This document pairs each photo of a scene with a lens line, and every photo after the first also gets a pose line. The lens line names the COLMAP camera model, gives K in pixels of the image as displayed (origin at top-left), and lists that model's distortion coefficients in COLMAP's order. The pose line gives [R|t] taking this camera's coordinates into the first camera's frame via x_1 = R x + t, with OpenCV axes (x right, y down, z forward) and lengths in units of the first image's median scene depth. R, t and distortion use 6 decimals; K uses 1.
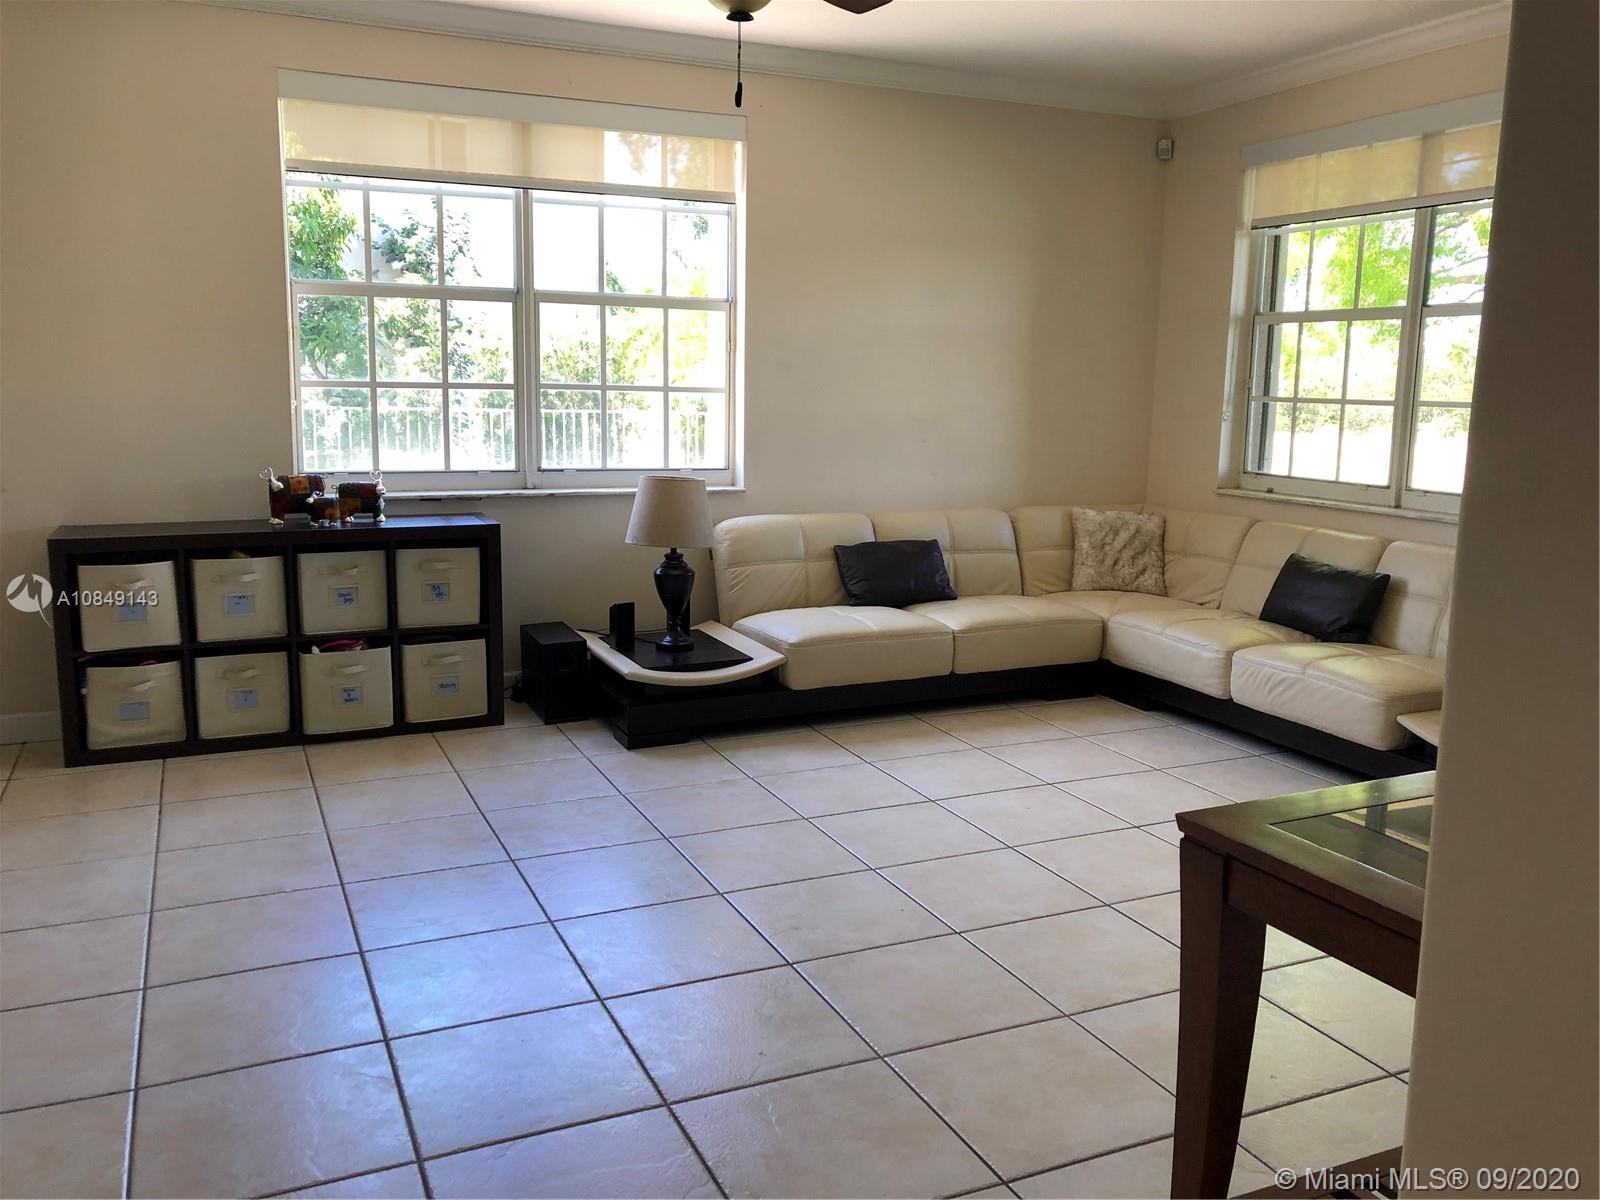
lens RADIAL K [[1317.2, 0, 796.8], [0, 1317.2, 592.3], [0, 0, 1]] dist [0.025658, -0.025686]
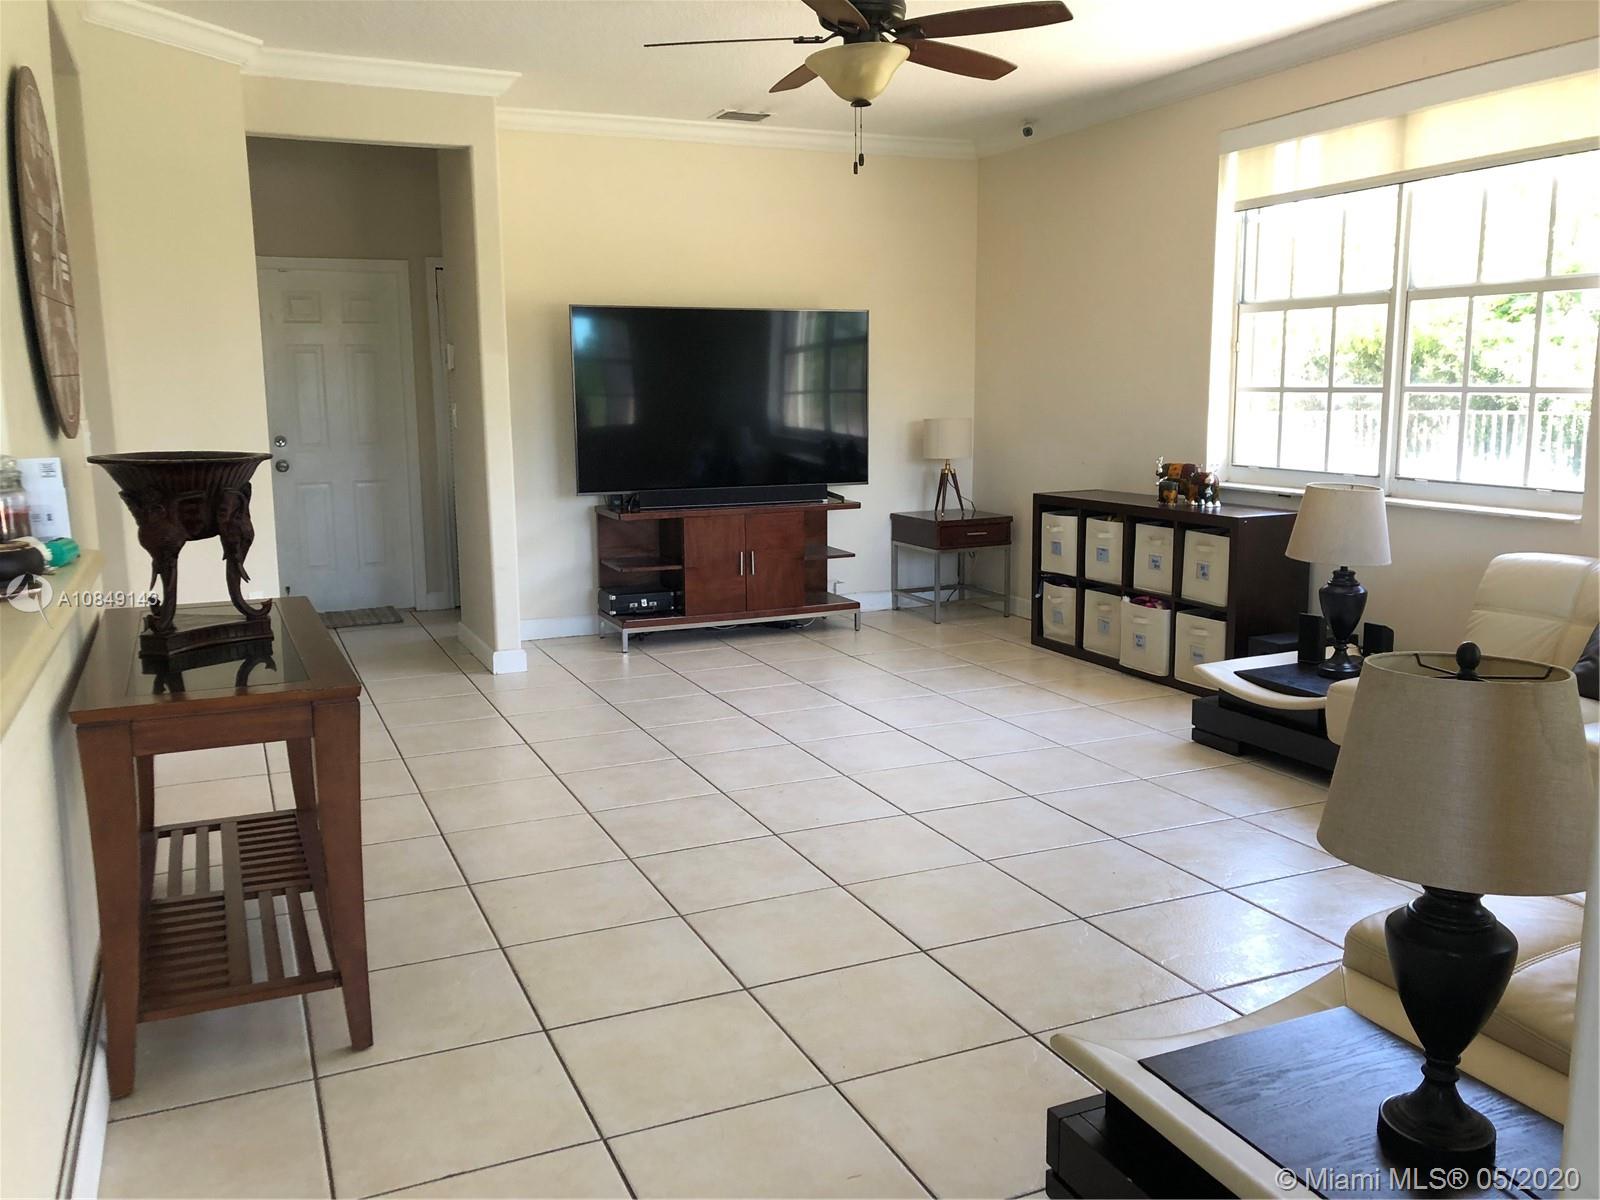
lens RADIAL K [[1317.2, 0, 795.7], [0, 1317.2, 599.7], [0, 0, 1]] dist [0.025658, -0.025686]
pose [[-0.019745, 0.144213, -0.989350, 0.876169], [-0.160557, 0.976242, 0.145507, -0.087521], [0.986829, 0.161720, 0.003878, 0.672149]]
